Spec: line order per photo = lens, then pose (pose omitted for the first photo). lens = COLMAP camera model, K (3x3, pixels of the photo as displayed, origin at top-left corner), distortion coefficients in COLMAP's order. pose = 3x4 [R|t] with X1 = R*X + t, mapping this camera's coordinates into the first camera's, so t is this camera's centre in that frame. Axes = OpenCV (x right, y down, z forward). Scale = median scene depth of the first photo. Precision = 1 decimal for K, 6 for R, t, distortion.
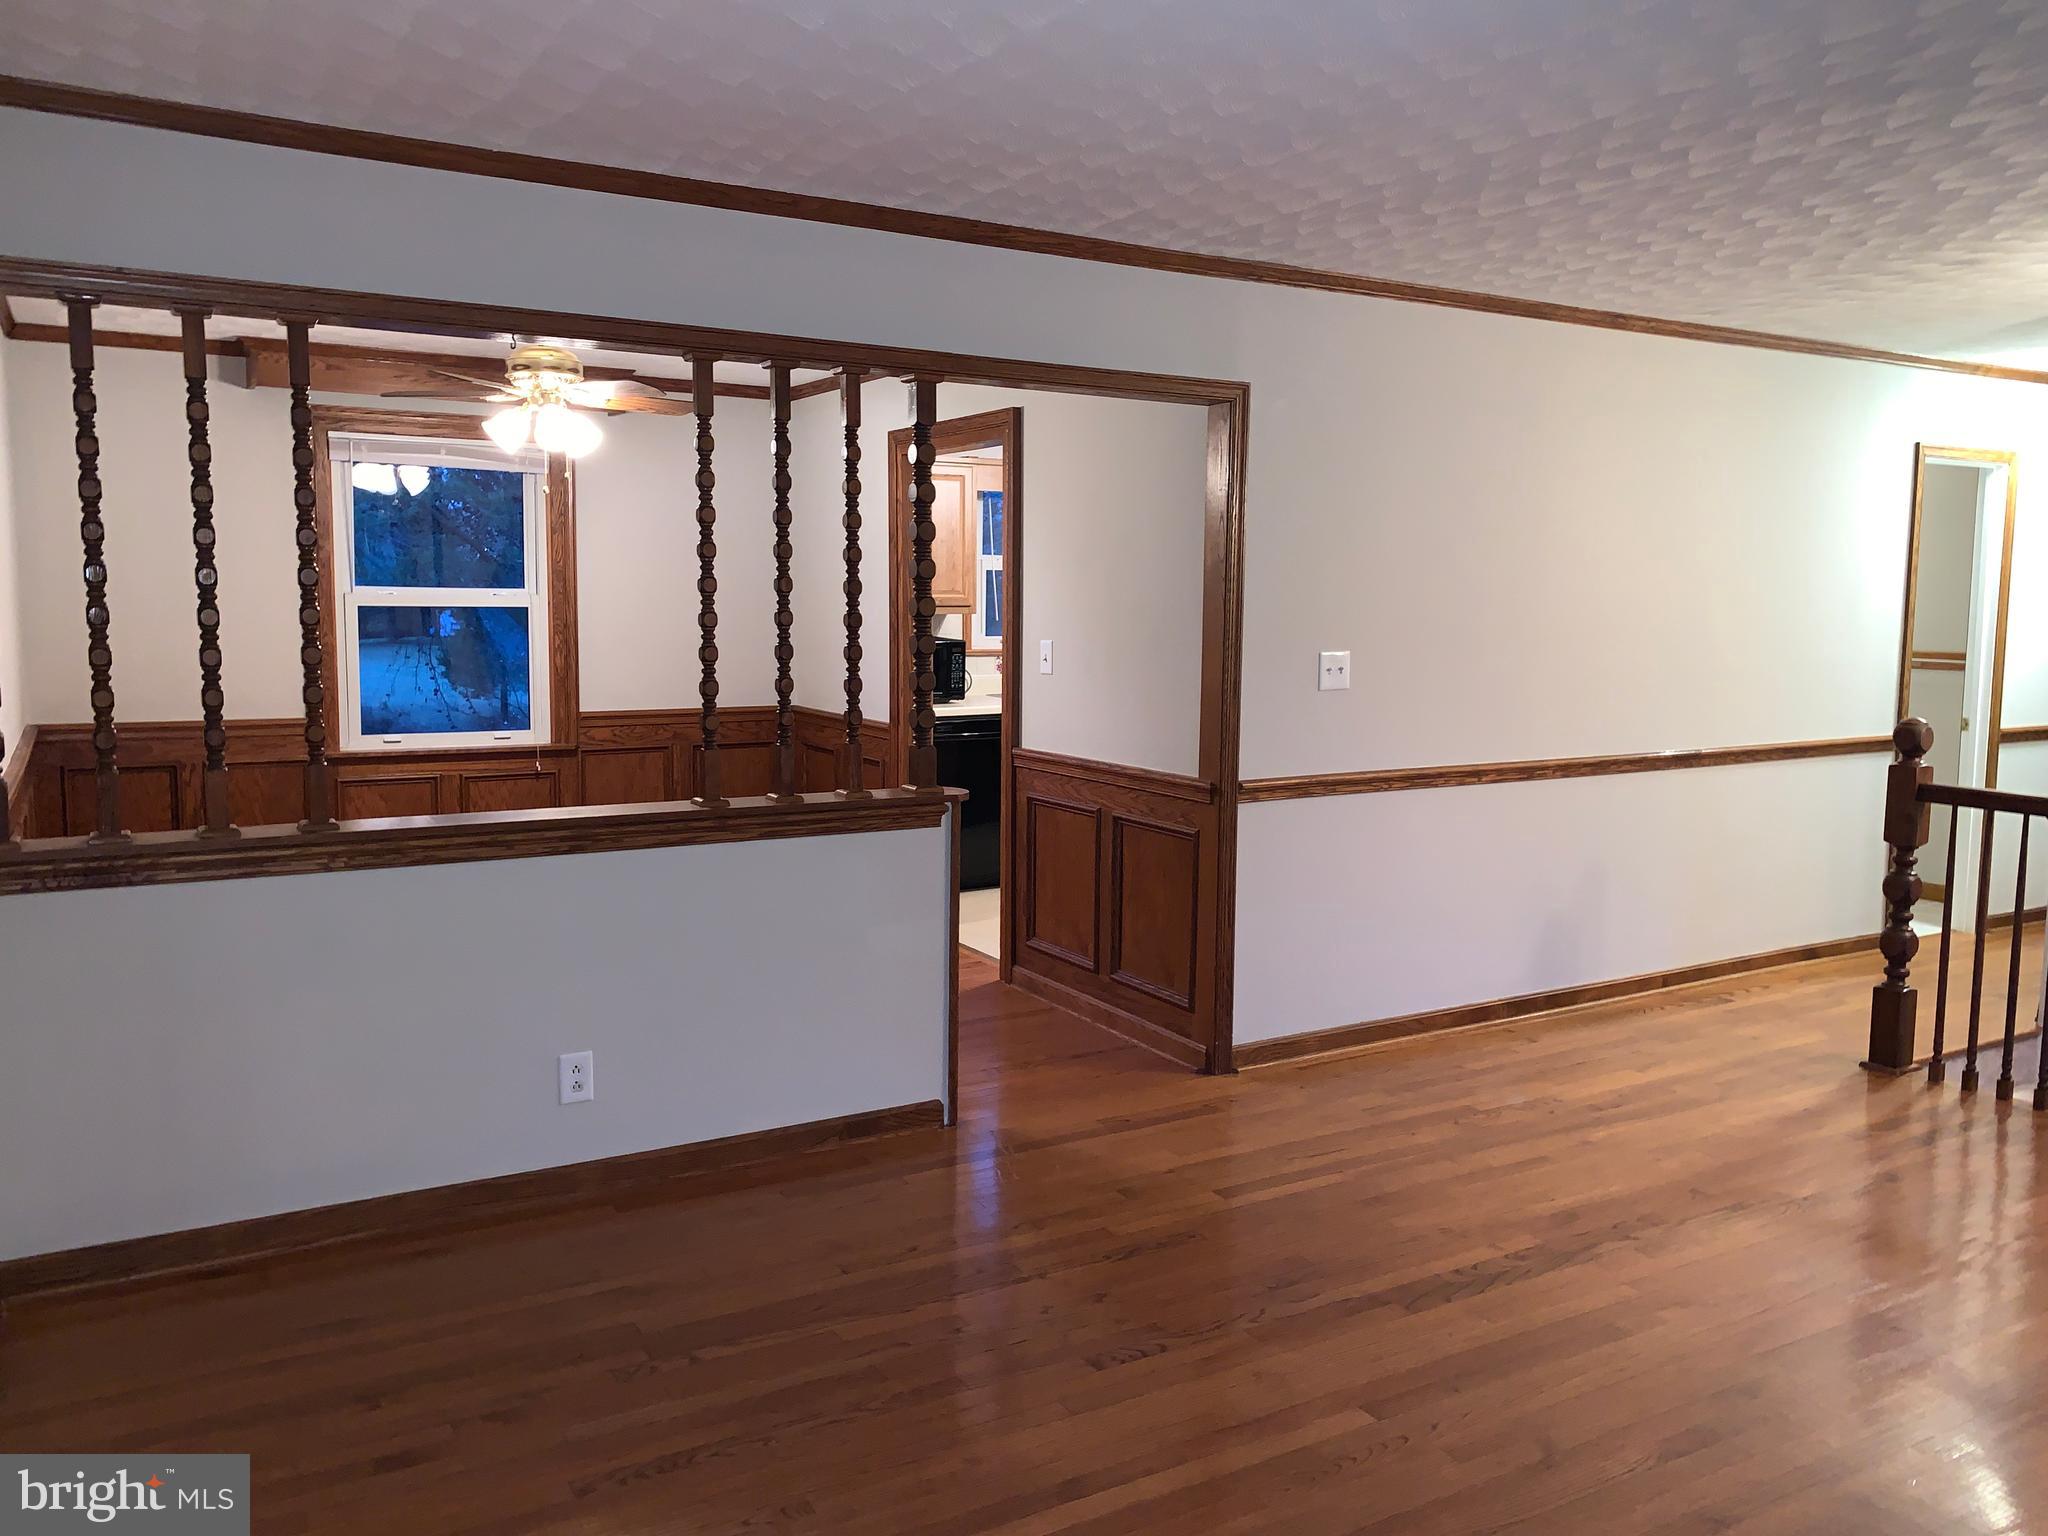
lens RADIAL K [[1556.7, 0, 1034.6], [0, 1556.7, 753.4], [0, 0, 1]] dist [0.041306, -0.048476]
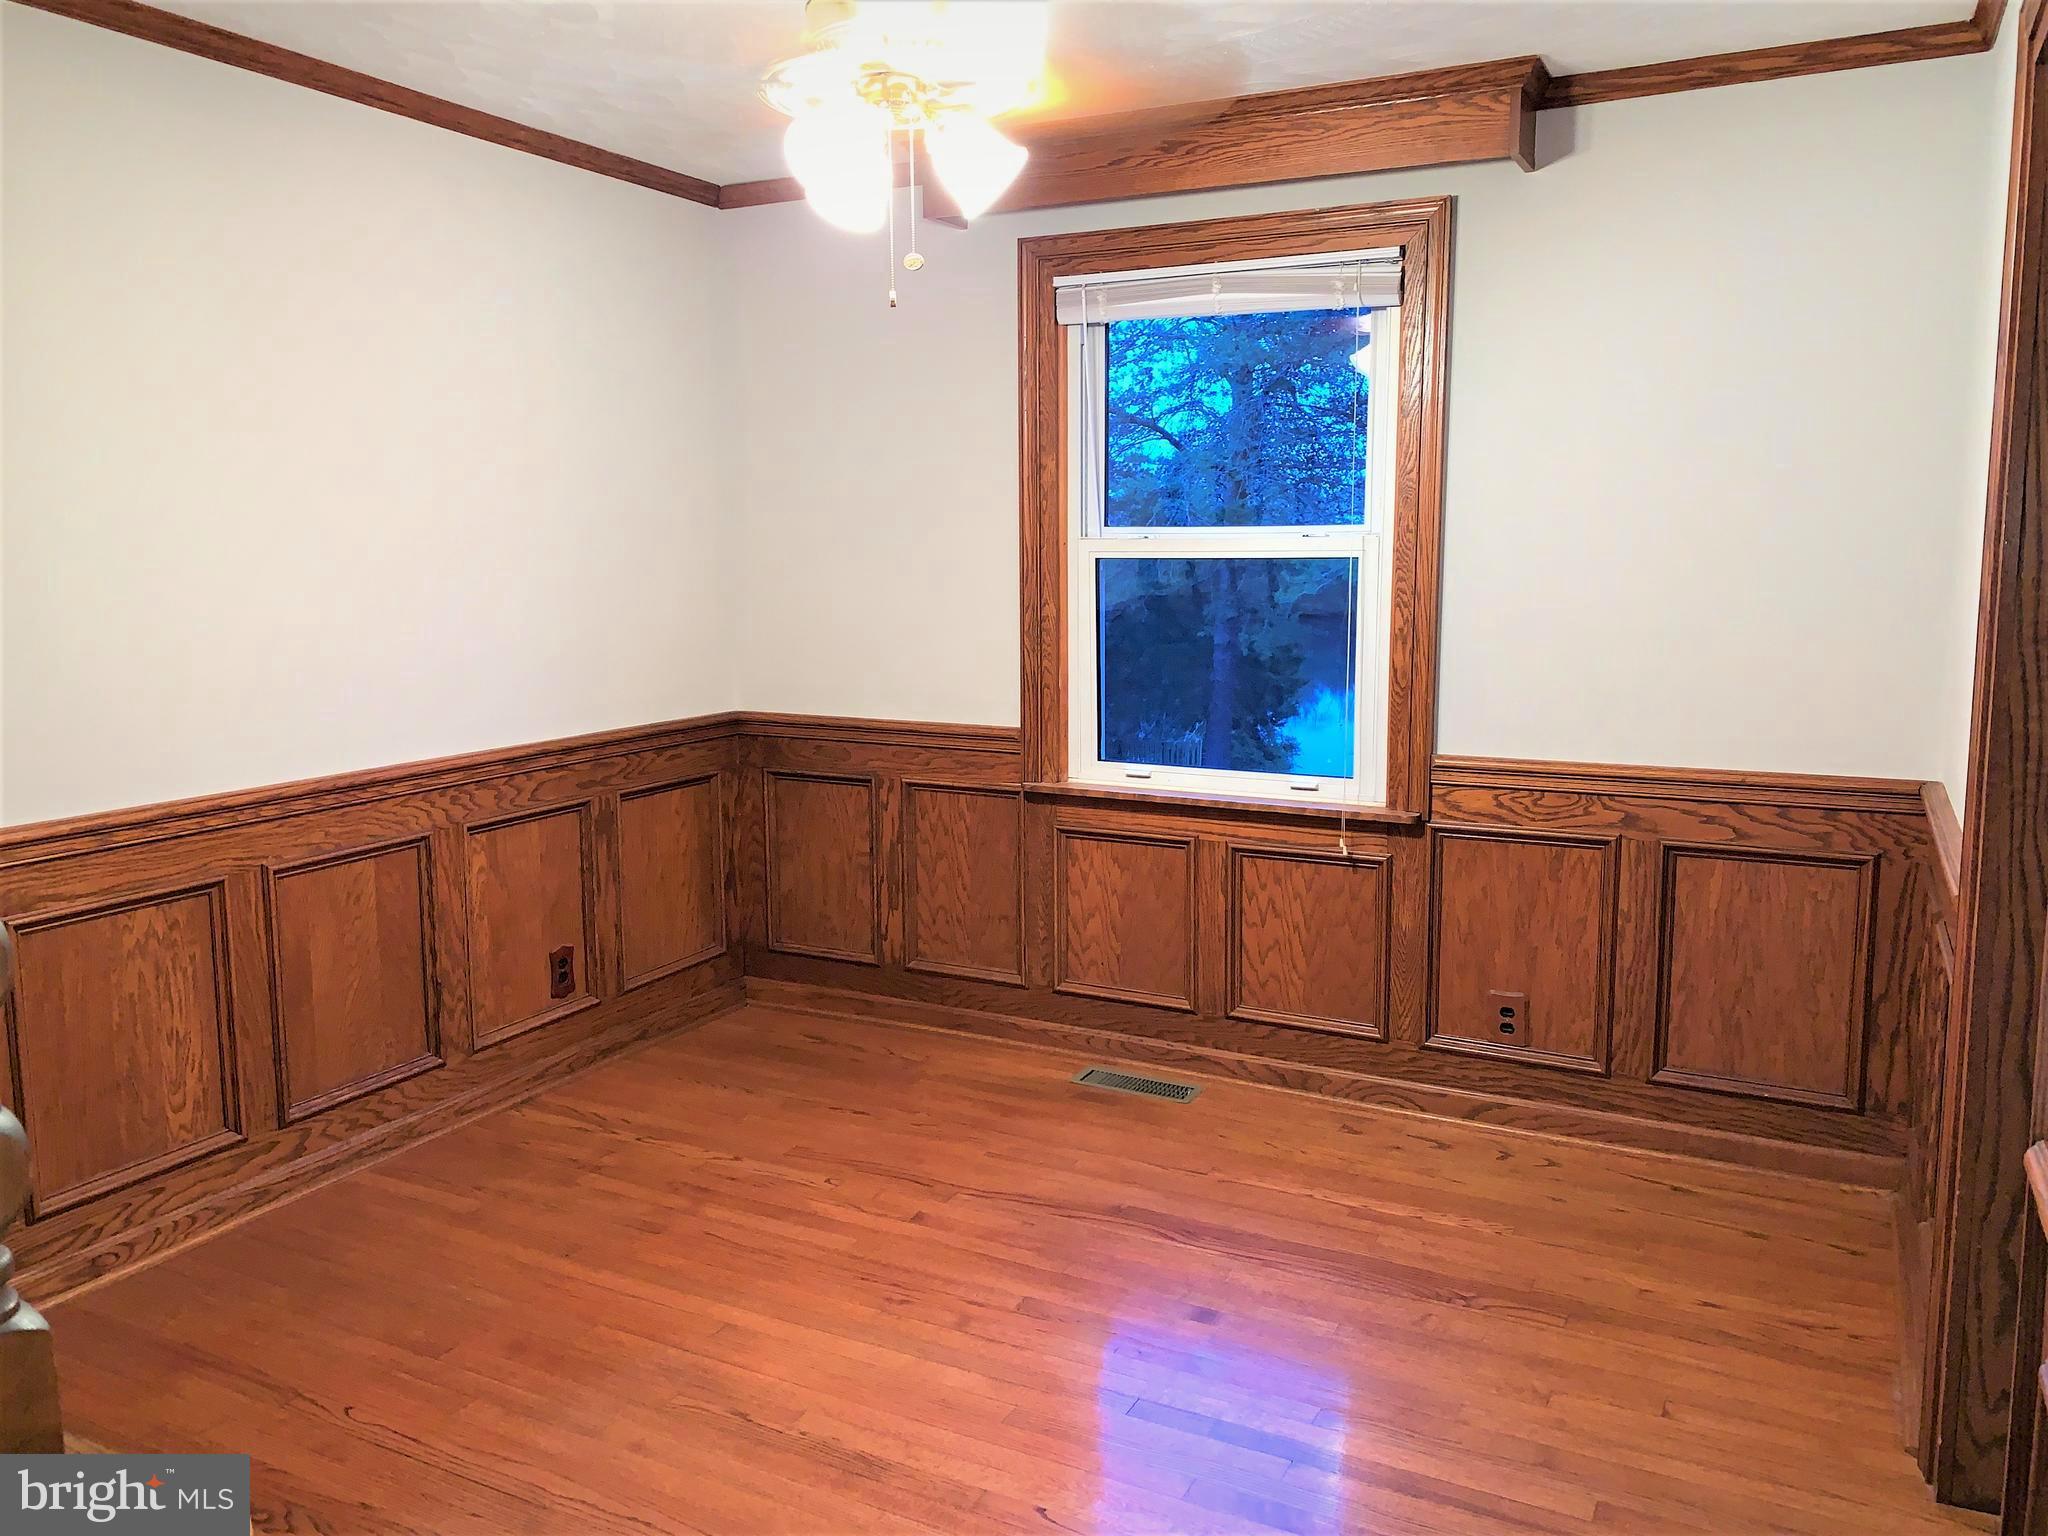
lens RADIAL K [[1556.7, 0, 1022.5], [0, 1556.7, 759.4], [0, 0, 1]] dist [0.041306, -0.048476]
pose [[0.532714, 0.105290, -0.839720, 0.122112], [-0.077229, 0.994139, 0.075659, -0.082266], [0.842764, 0.024546, 0.537723, 0.894408]]
